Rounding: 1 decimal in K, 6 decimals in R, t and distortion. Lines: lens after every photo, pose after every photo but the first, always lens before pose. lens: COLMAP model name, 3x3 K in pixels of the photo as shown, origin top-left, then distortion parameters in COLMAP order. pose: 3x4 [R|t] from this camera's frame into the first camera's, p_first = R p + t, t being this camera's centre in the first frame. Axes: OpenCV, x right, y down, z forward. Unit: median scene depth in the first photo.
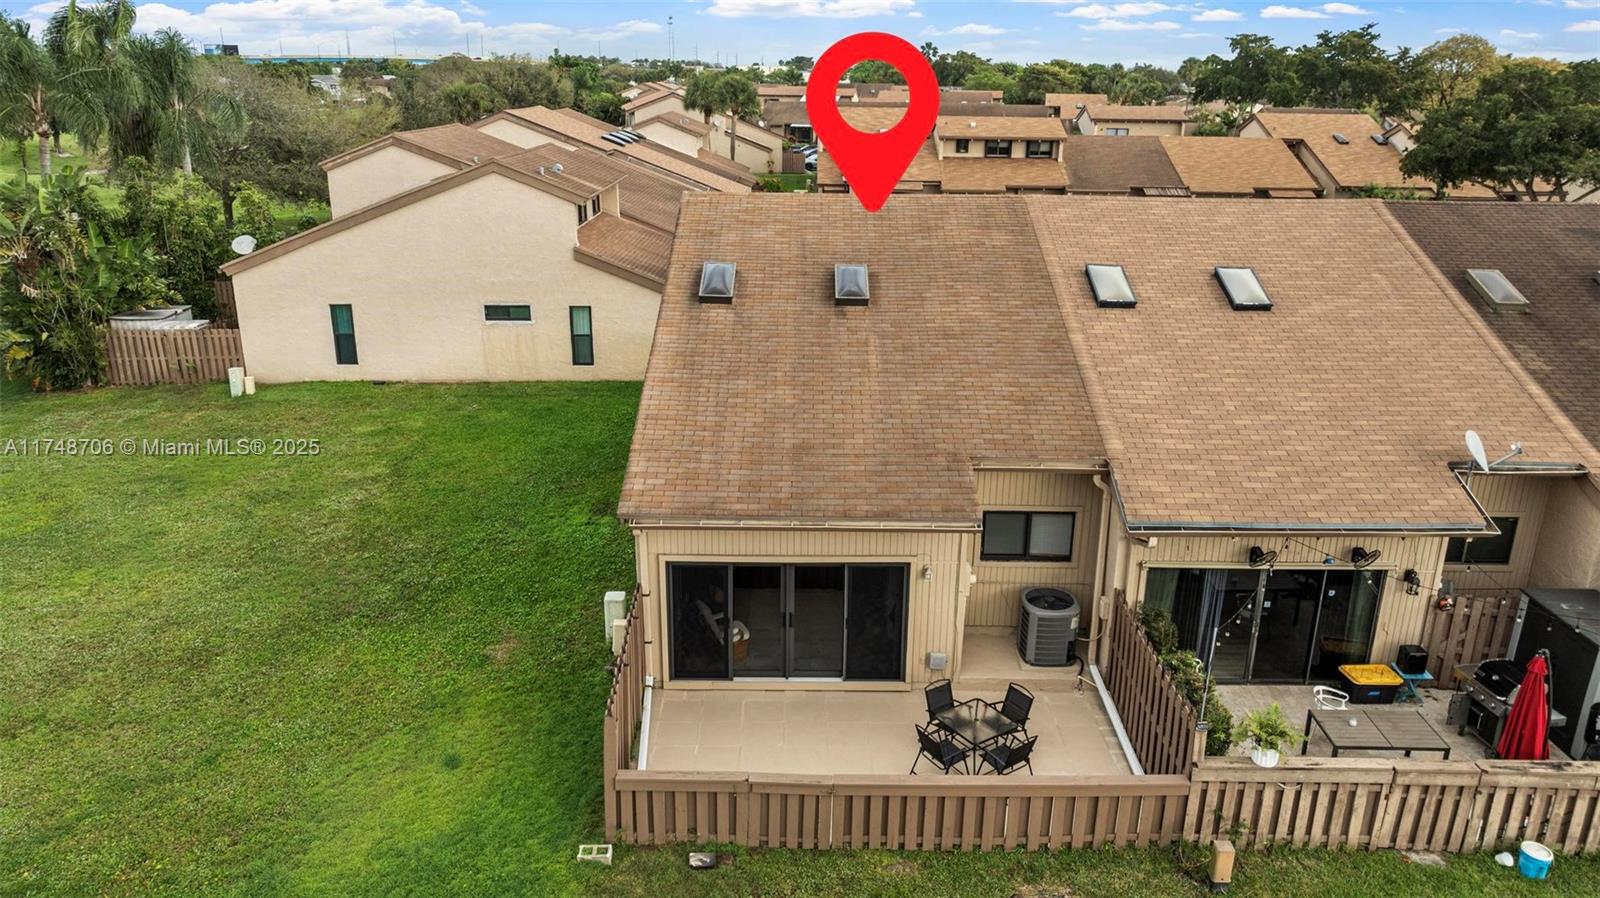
lens RADIAL K [[1129.1, 0, 799.6], [0, 1129.1, 446.8], [0, 0, 1]] dist [-0.025495, 0.019523]
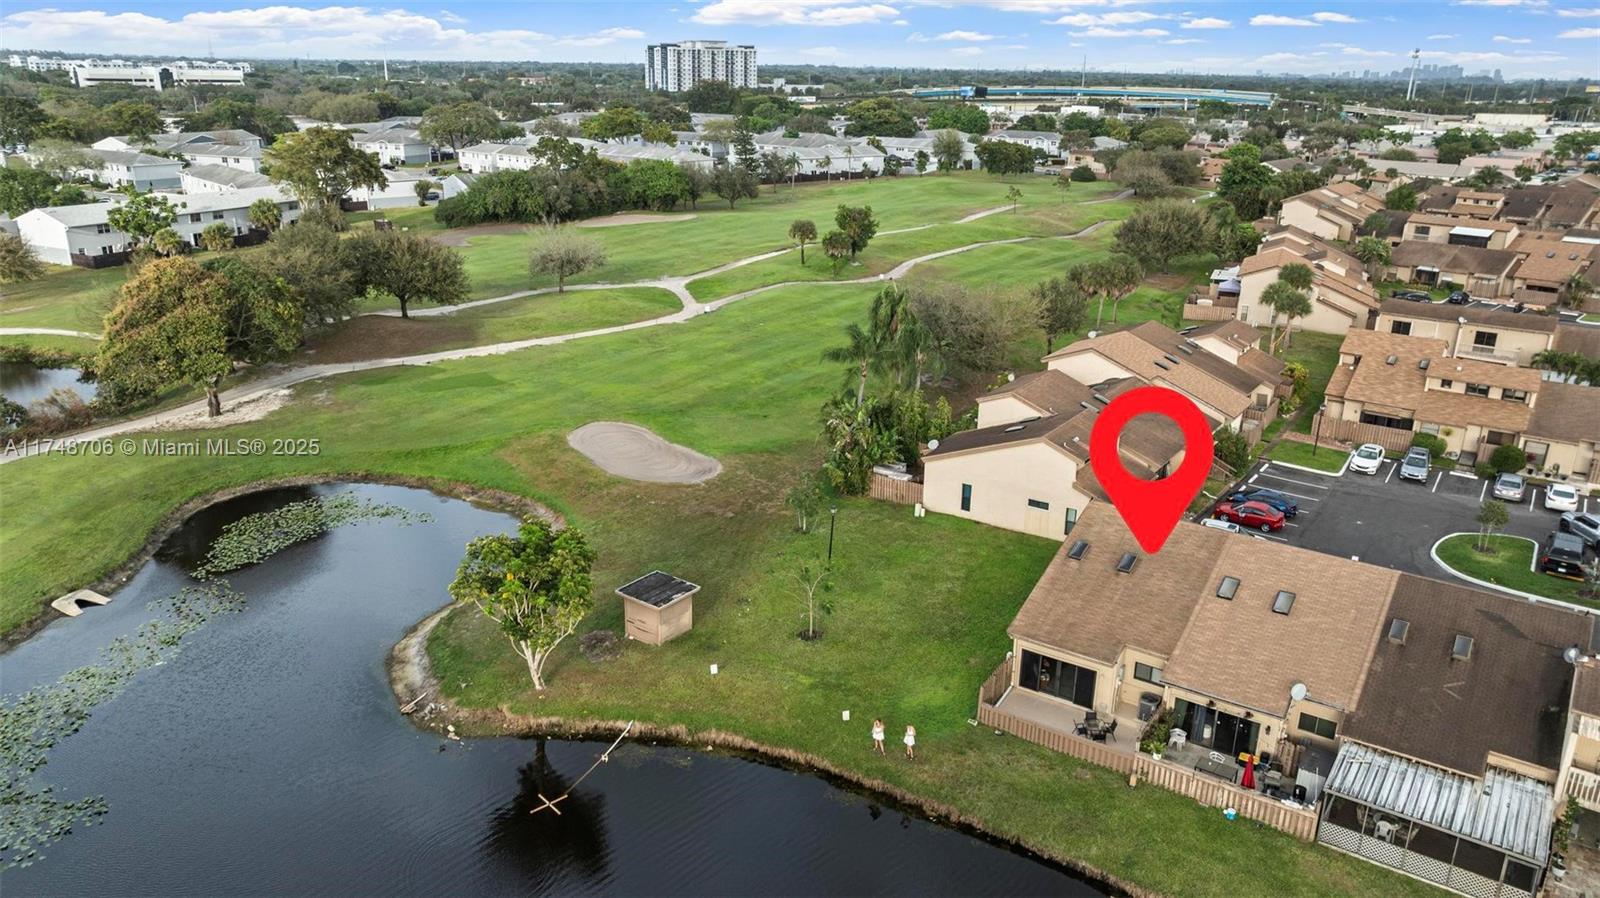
lens RADIAL K [[1129.1, 0, 799.9], [0, 1129.1, 456.1], [0, 0, 1]] dist [-0.025495, 0.019523]
pose [[0.824989, 0.190689, -0.532007, 0.771496], [-0.185591, 0.980562, 0.063667, -0.418299], [0.533806, 0.046211, 0.844343, -1.649691]]
